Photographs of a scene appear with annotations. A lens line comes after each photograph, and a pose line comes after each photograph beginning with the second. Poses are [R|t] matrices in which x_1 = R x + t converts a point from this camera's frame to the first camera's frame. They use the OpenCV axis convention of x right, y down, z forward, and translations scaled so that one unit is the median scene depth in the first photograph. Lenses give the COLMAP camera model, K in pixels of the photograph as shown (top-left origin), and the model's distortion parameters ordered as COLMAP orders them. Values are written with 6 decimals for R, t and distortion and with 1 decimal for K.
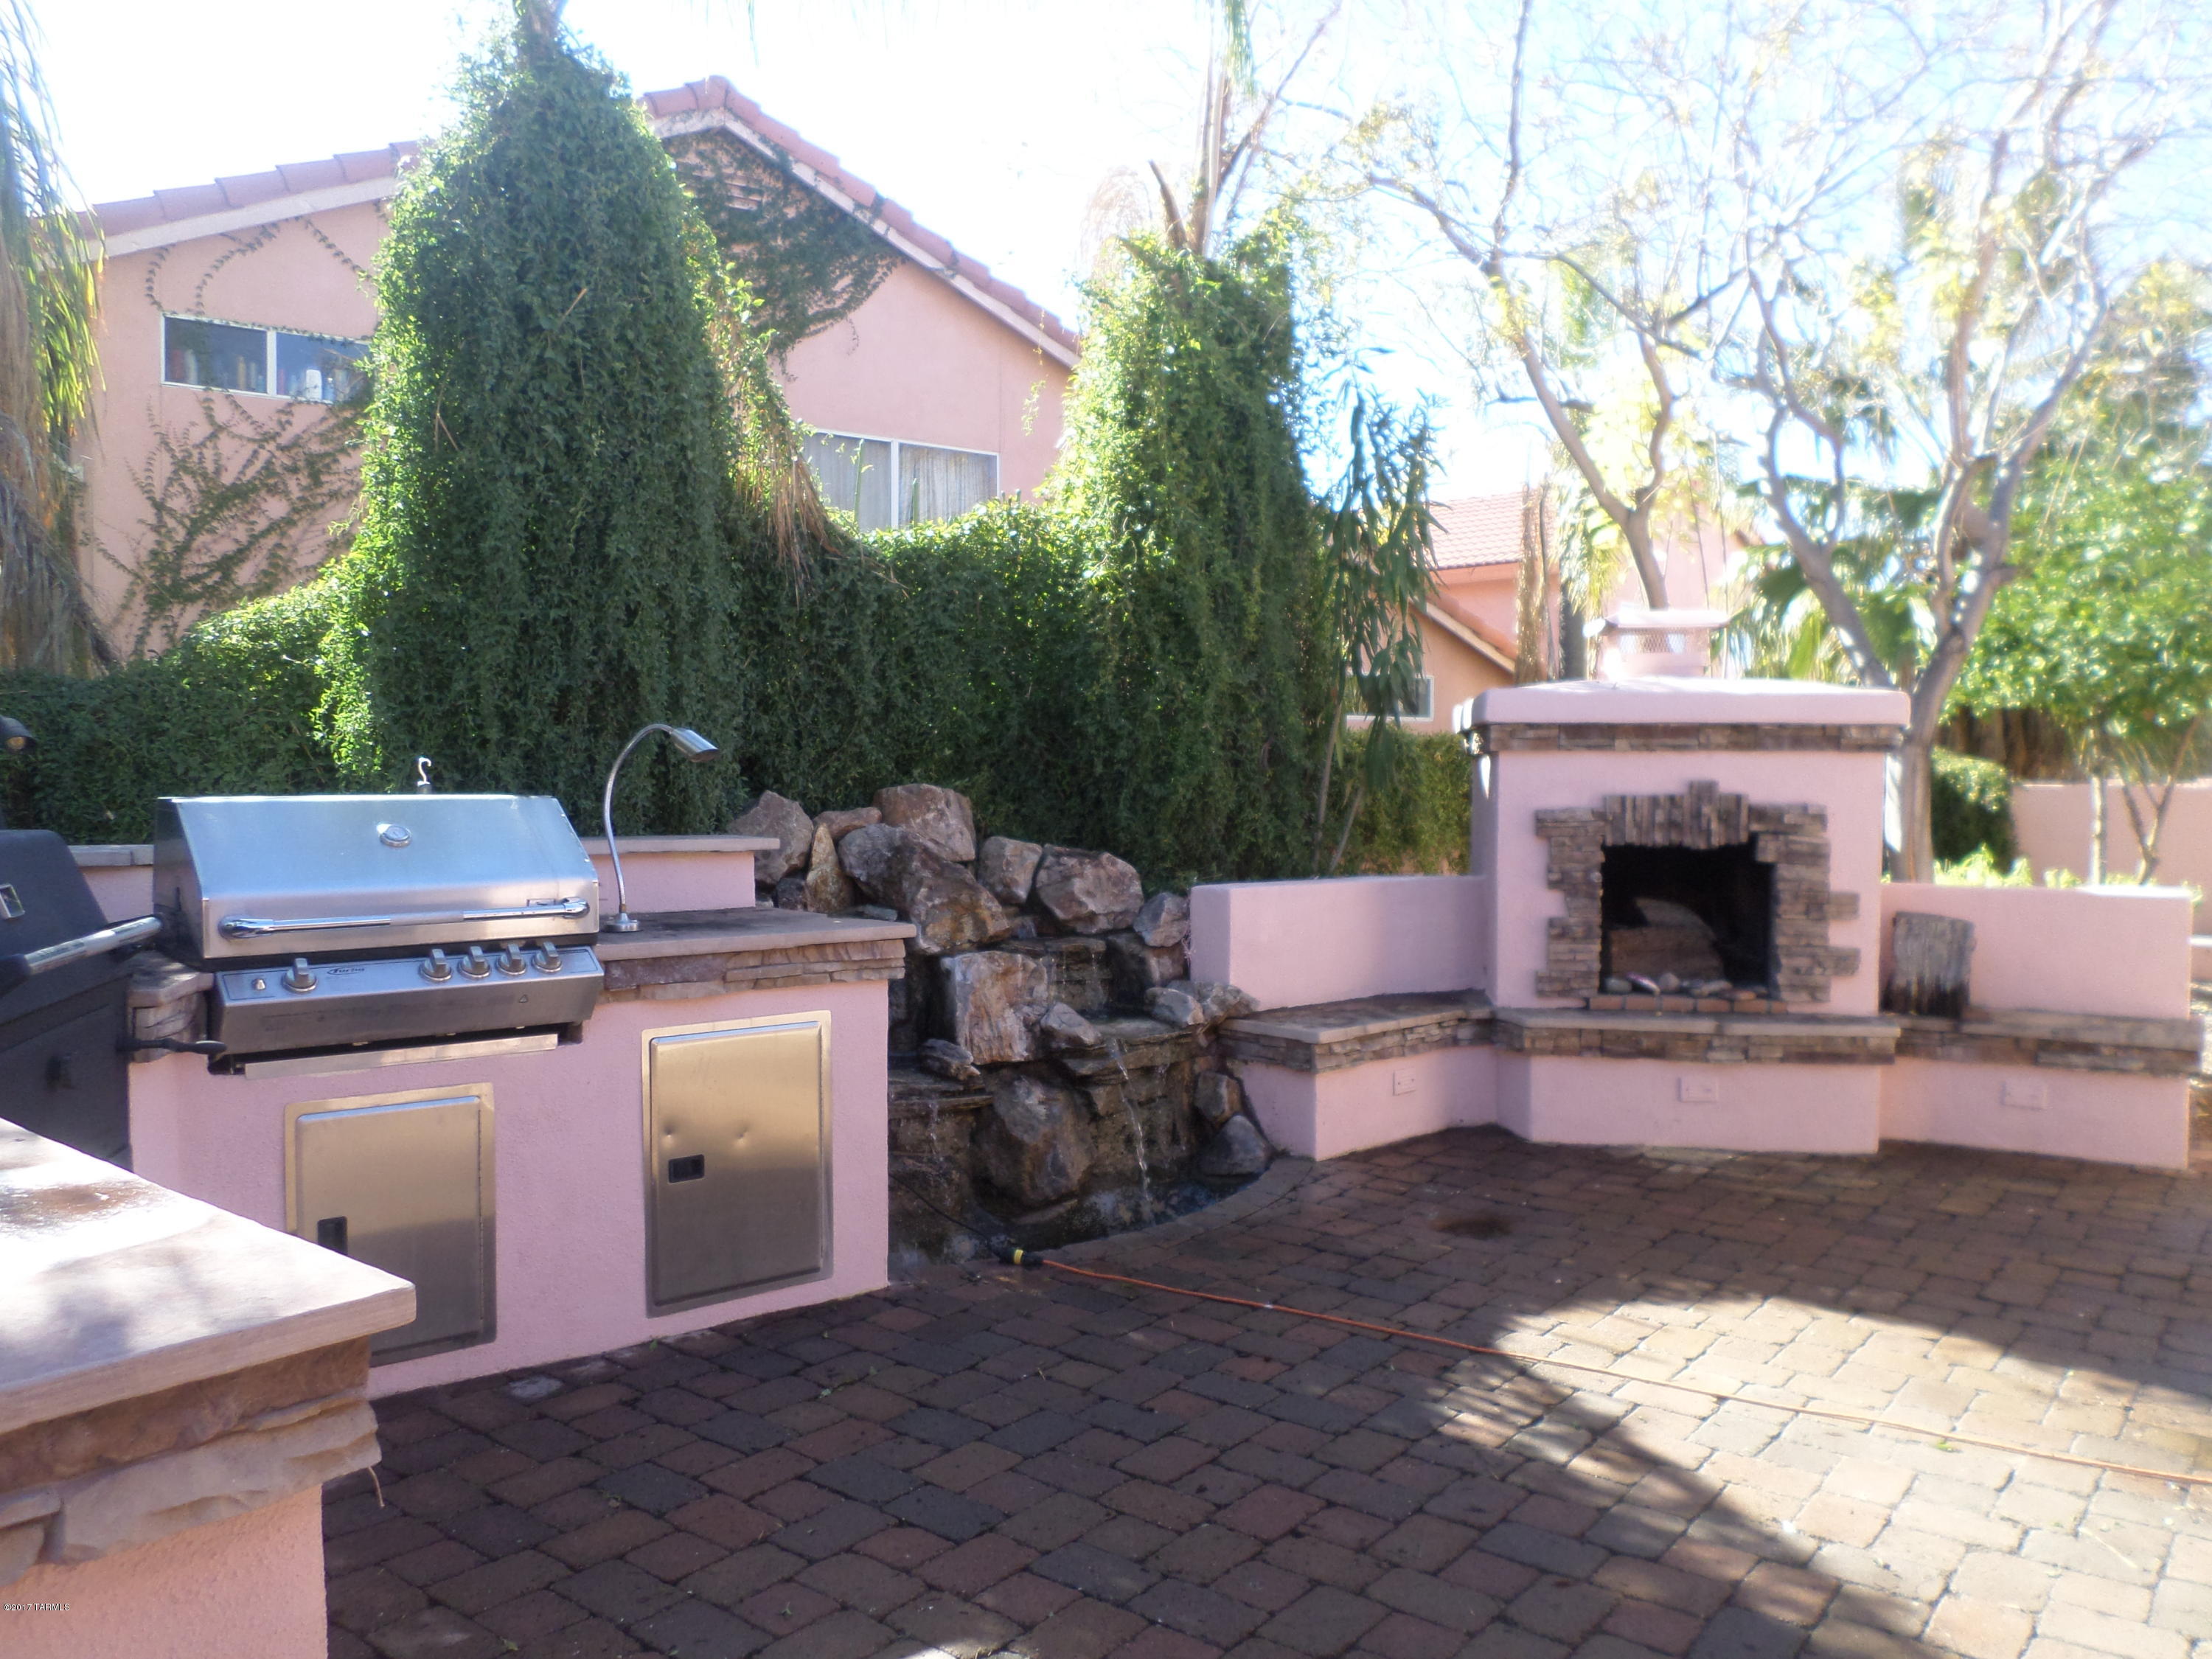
lens RADIAL K [[1681.6, 0, 1102.0], [0, 1681.6, 829.6], [0, 0, 1]] dist [-0.014407, -0.011303]
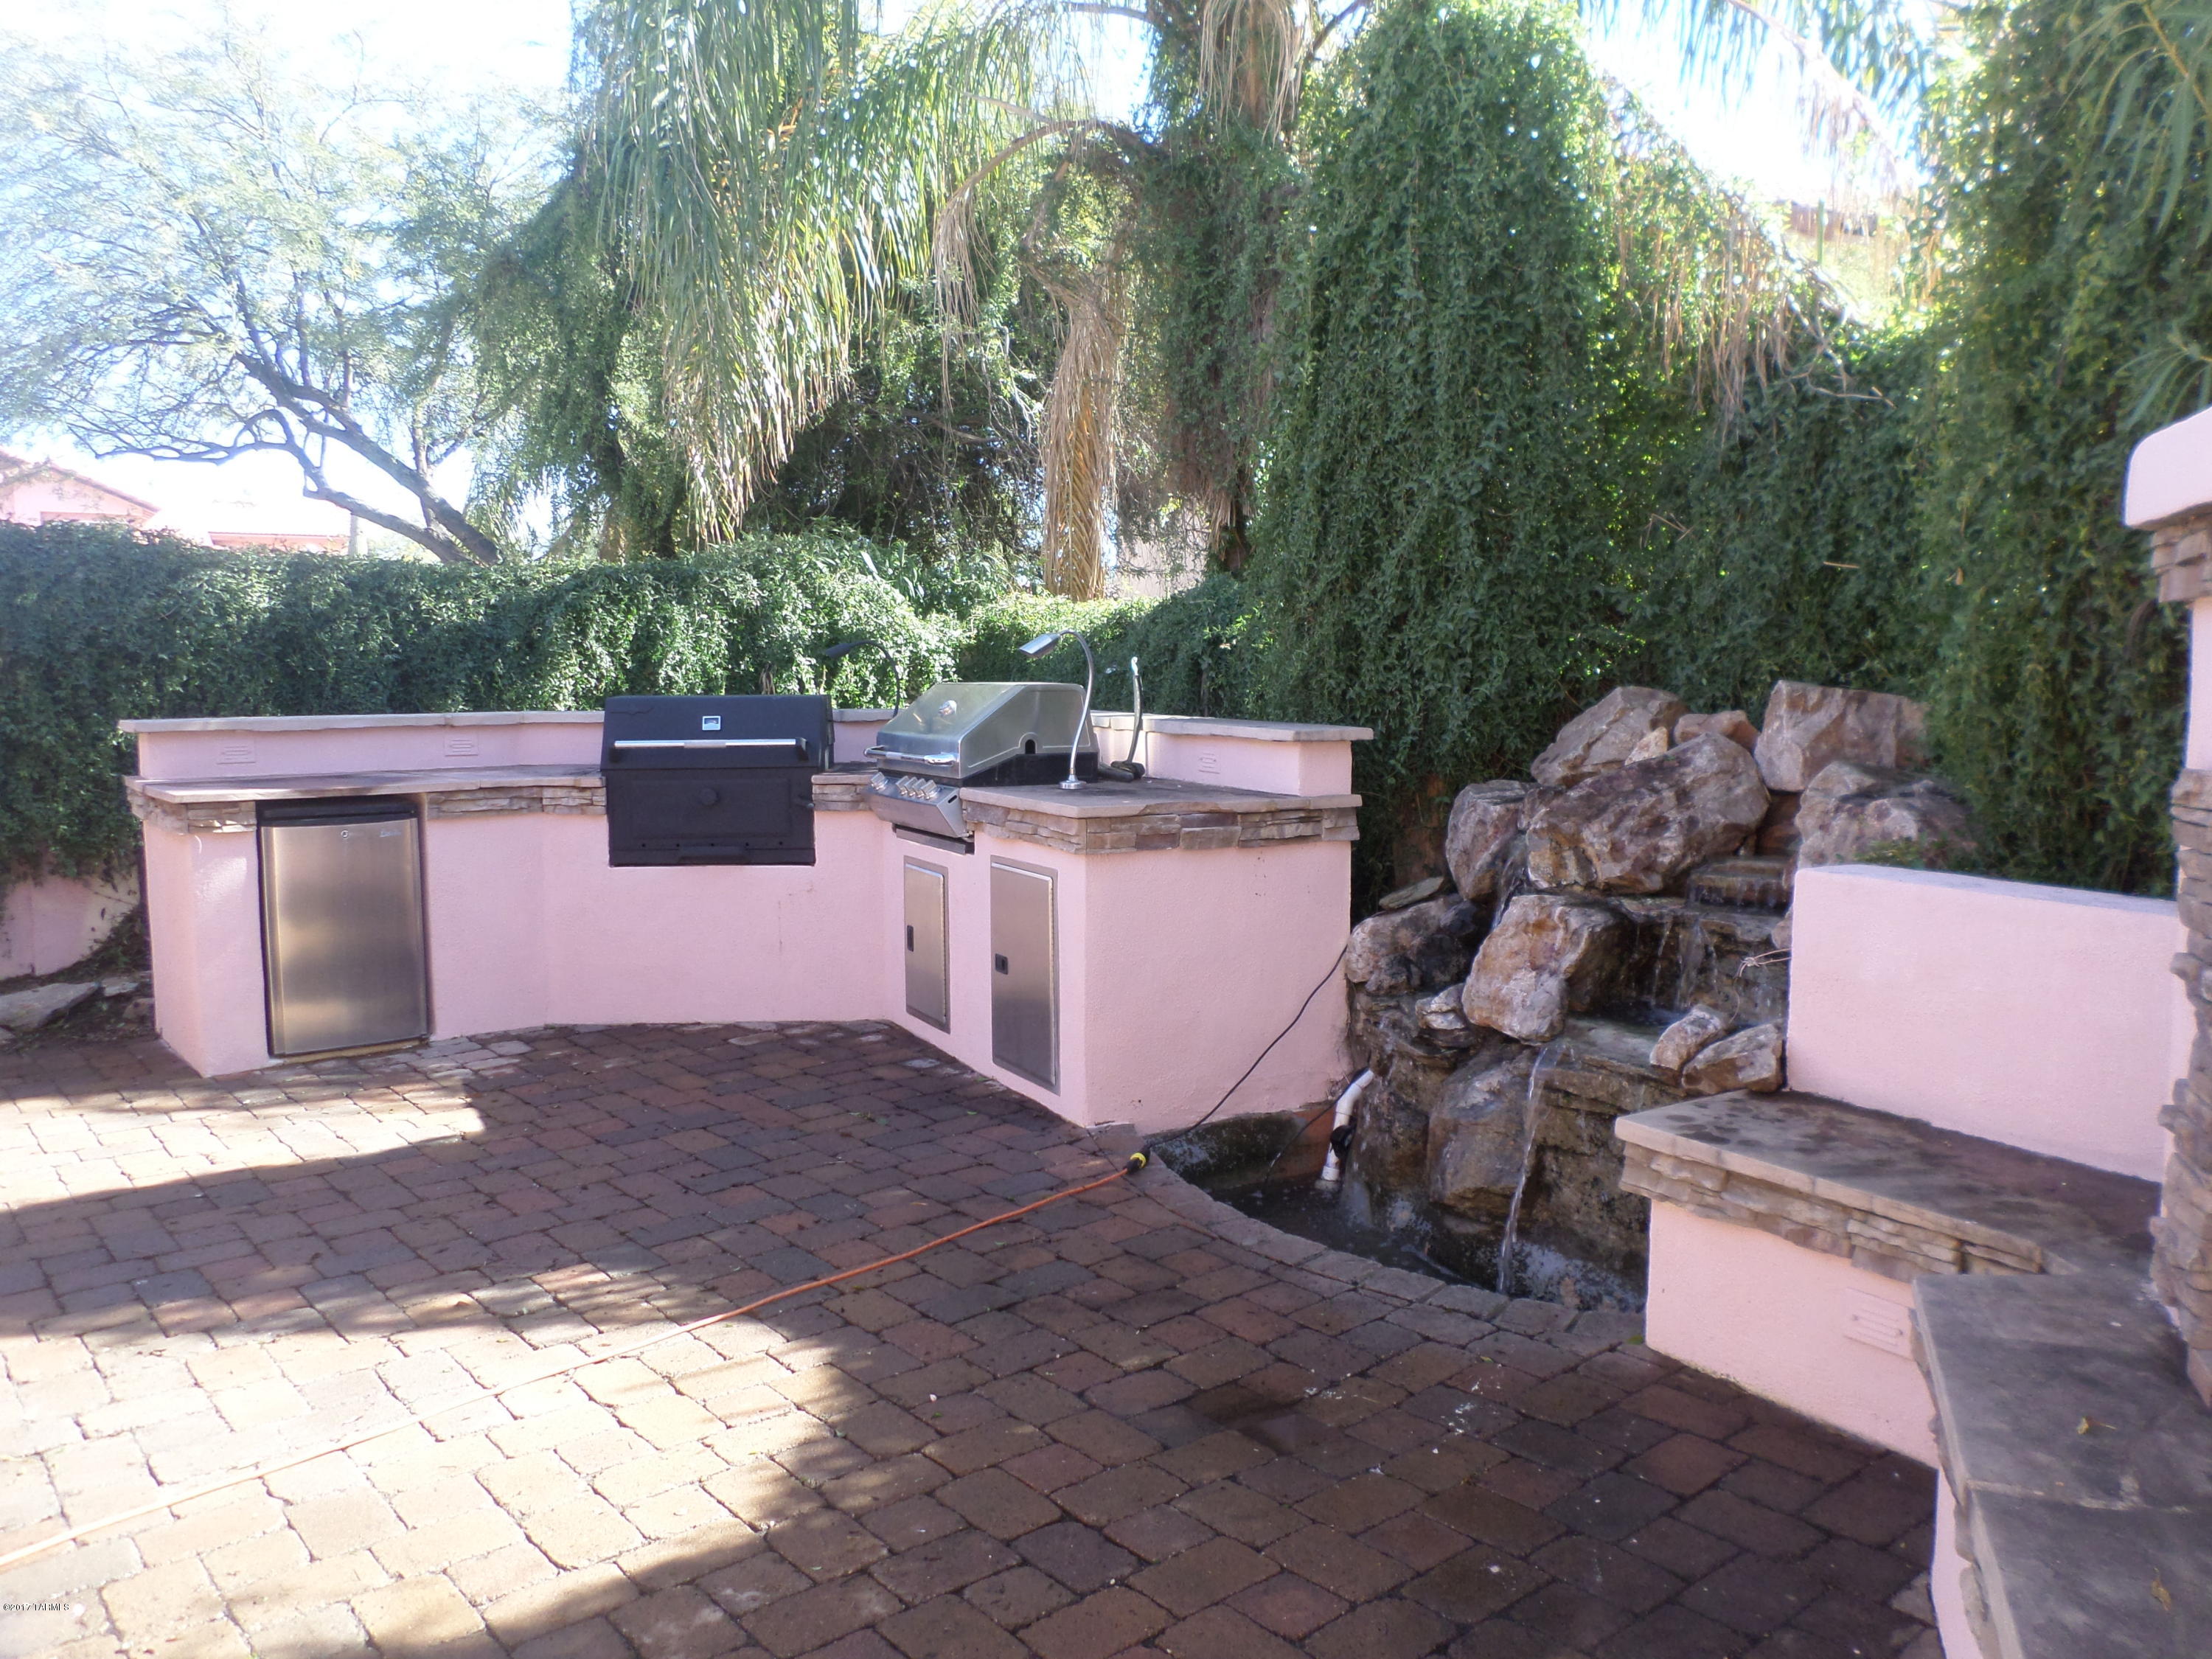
lens RADIAL K [[1681.6, 0, 1102.0], [0, 1681.6, 829.6], [0, 0, 1]] dist [-0.014407, -0.011303]
pose [[-0.219354, 0.094780, -0.971031, 0.846472], [-0.027887, 0.994254, 0.103347, -0.037790], [0.975247, 0.049749, -0.215450, 1.119112]]
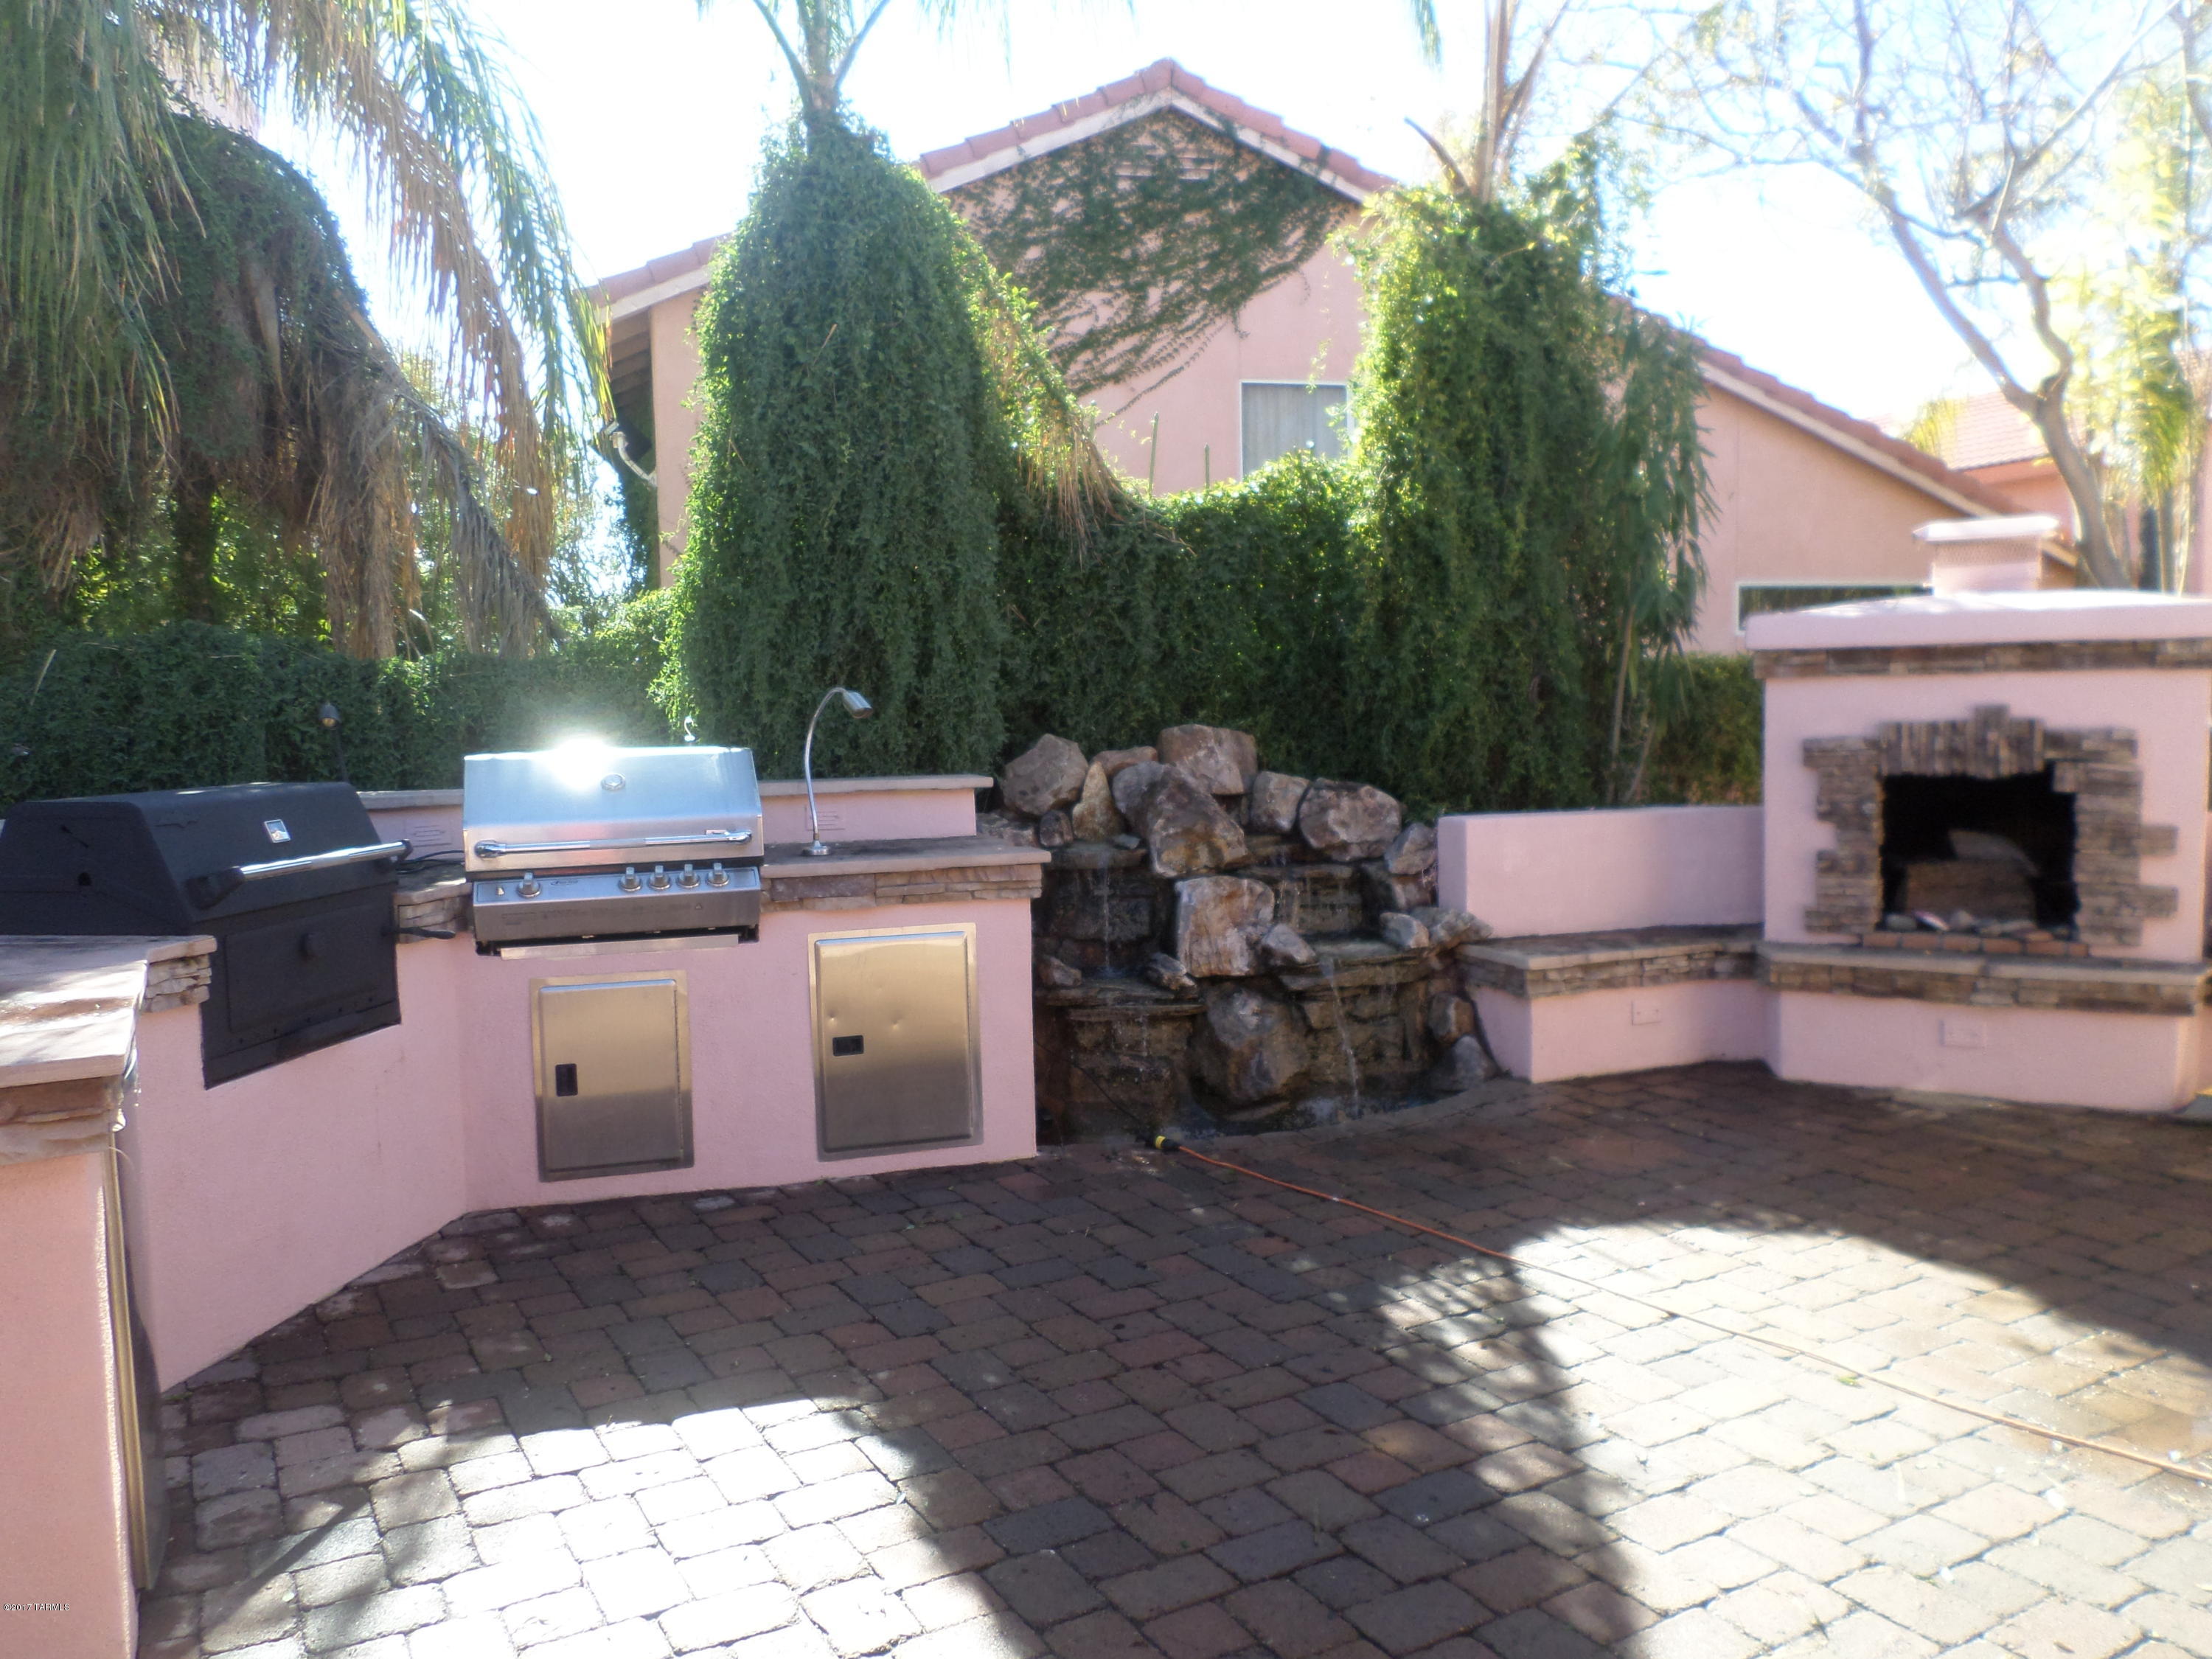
lens RADIAL K [[1681.6, 0, 1102.0], [0, 1681.6, 829.6], [0, 0, 1]] dist [-0.014407, -0.011303]
pose [[0.924835, 0.004068, -0.380348, 0.329691], [0.012867, 0.999036, 0.041972, -0.006892], [0.380152, -0.043711, 0.923891, -0.061379]]
